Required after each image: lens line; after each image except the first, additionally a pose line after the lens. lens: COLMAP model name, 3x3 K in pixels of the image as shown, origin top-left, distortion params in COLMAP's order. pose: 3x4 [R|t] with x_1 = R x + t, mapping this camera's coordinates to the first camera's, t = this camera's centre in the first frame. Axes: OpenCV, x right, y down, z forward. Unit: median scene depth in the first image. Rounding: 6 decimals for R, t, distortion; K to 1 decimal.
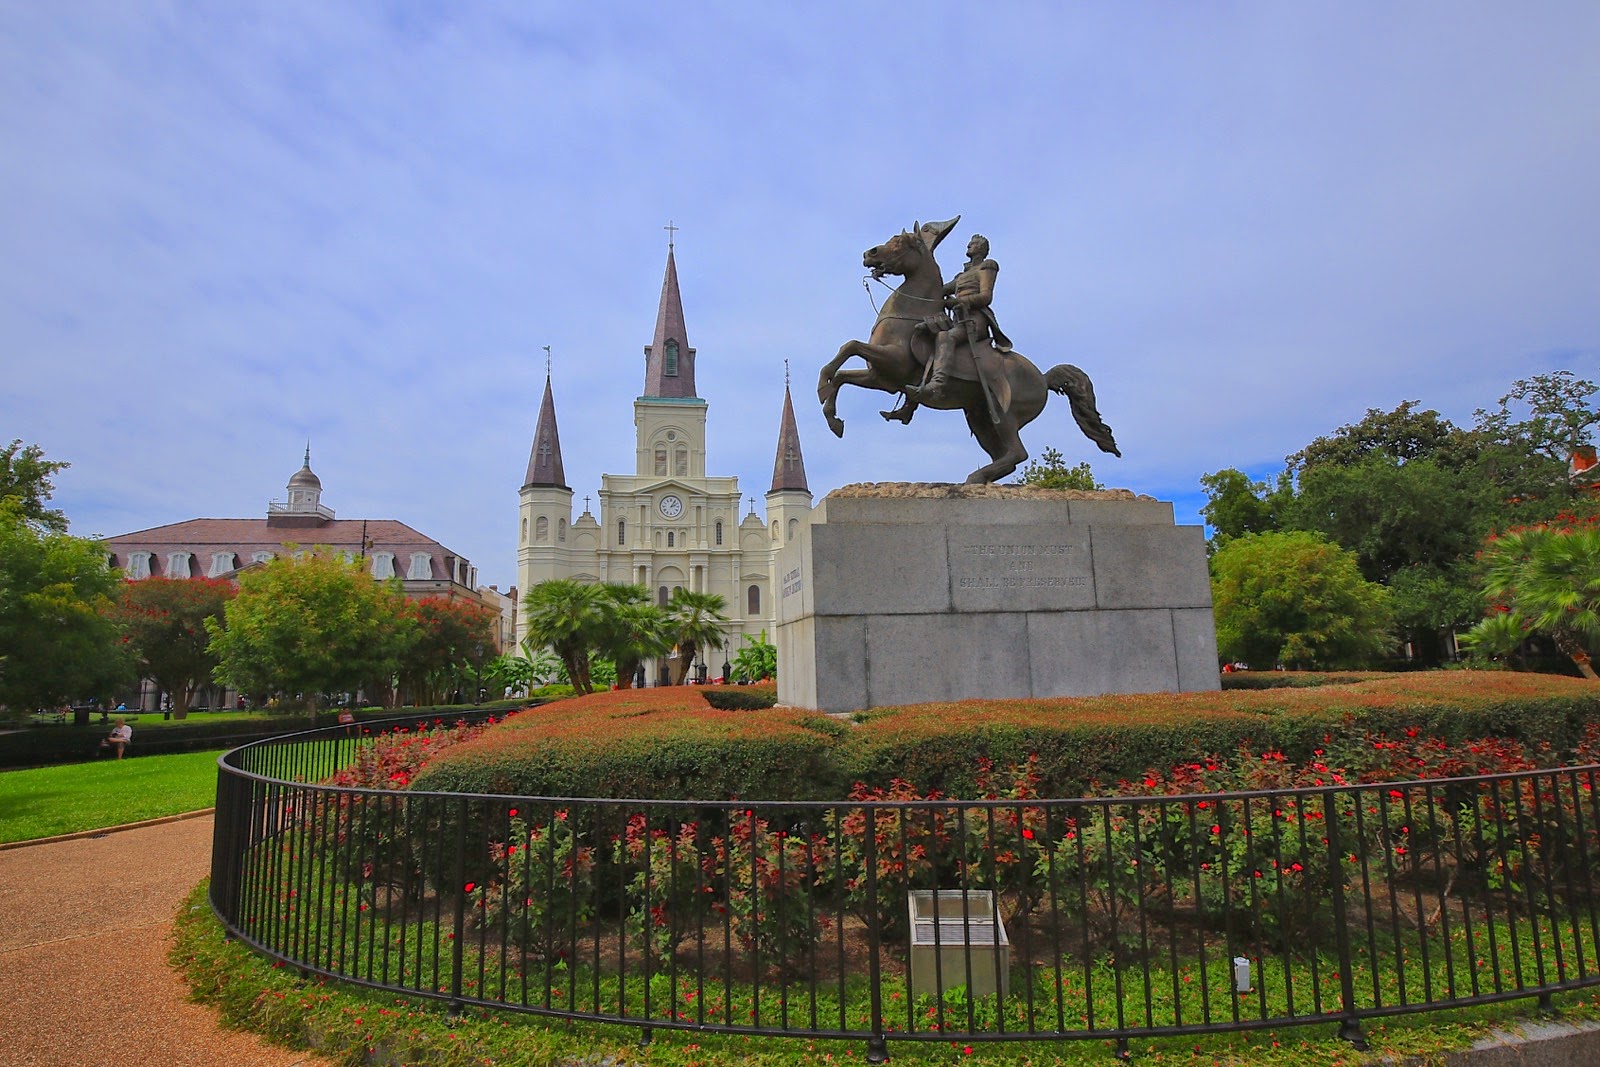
lens RADIAL K [[757.7, 0, 796.9], [0, 757.7, 535.5], [0, 0, 1]] dist [-0.000152, 0.000004]
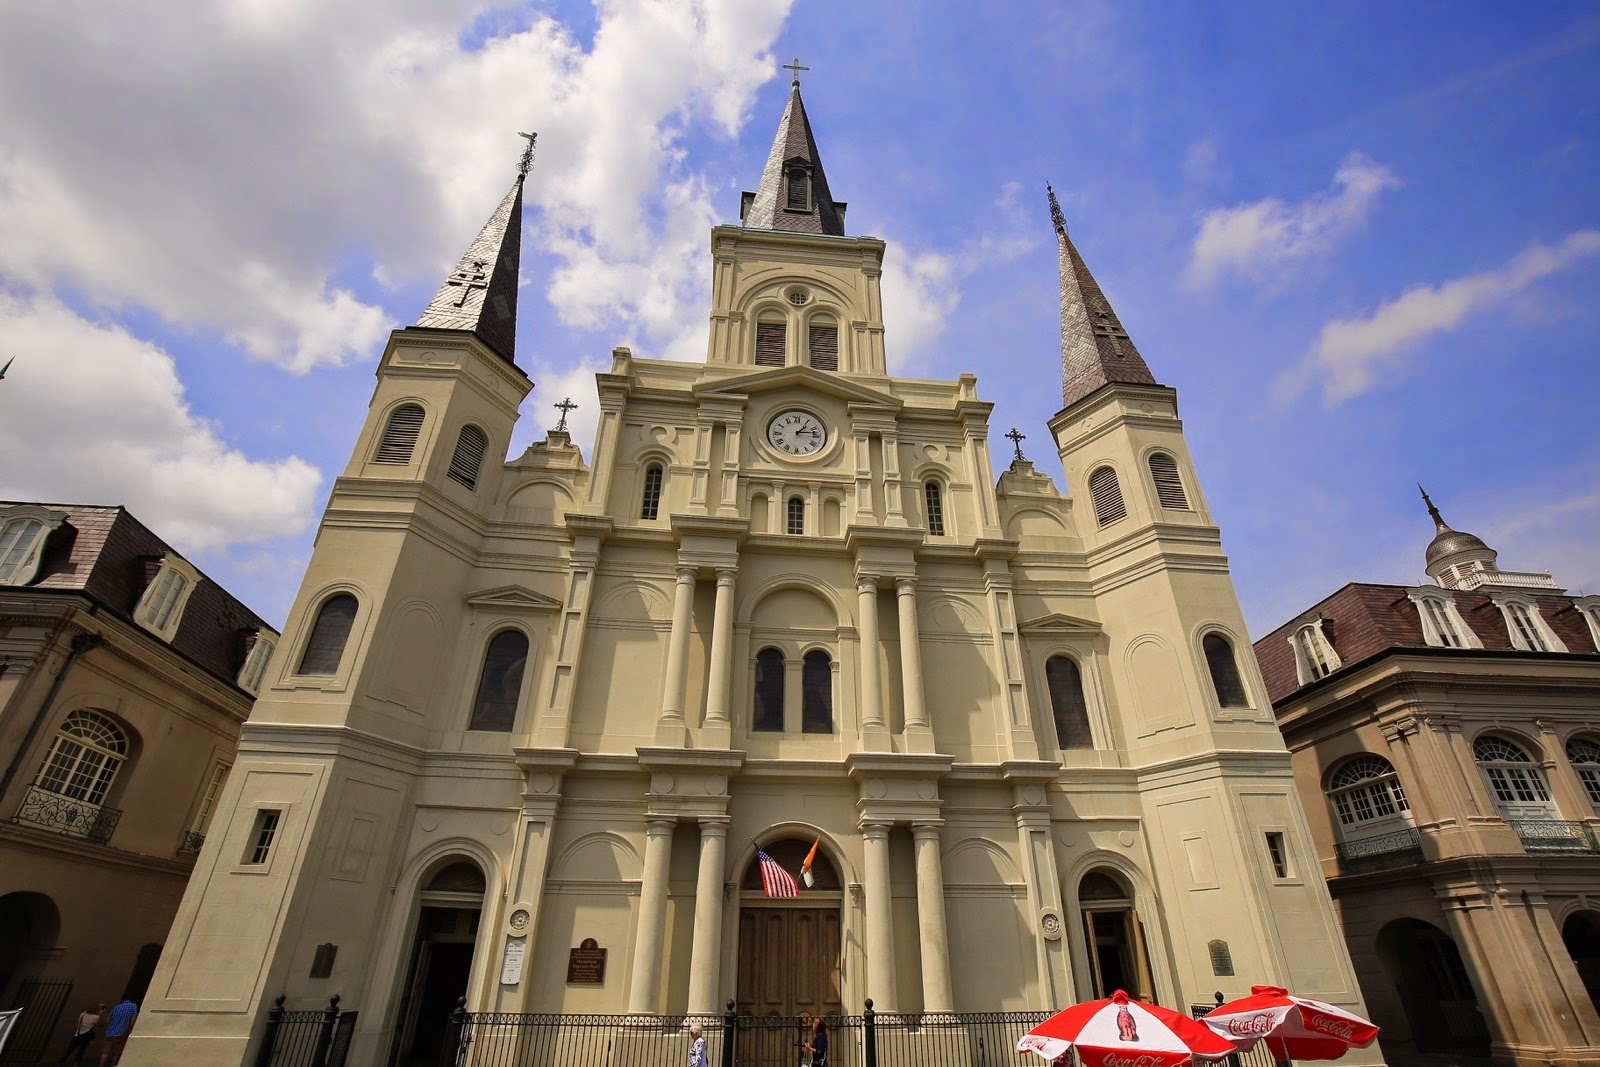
lens RADIAL K [[757.7, 0, 800.6], [0, 757.7, 535.4], [0, 0, 1]] dist [-0.000152, 0.000004]
pose [[0.994379, -0.031784, -0.100993, -0.130731], [-0.010936, 0.917941, -0.396566, 0.145233], [0.105310, 0.395442, 0.912434, 0.698792]]
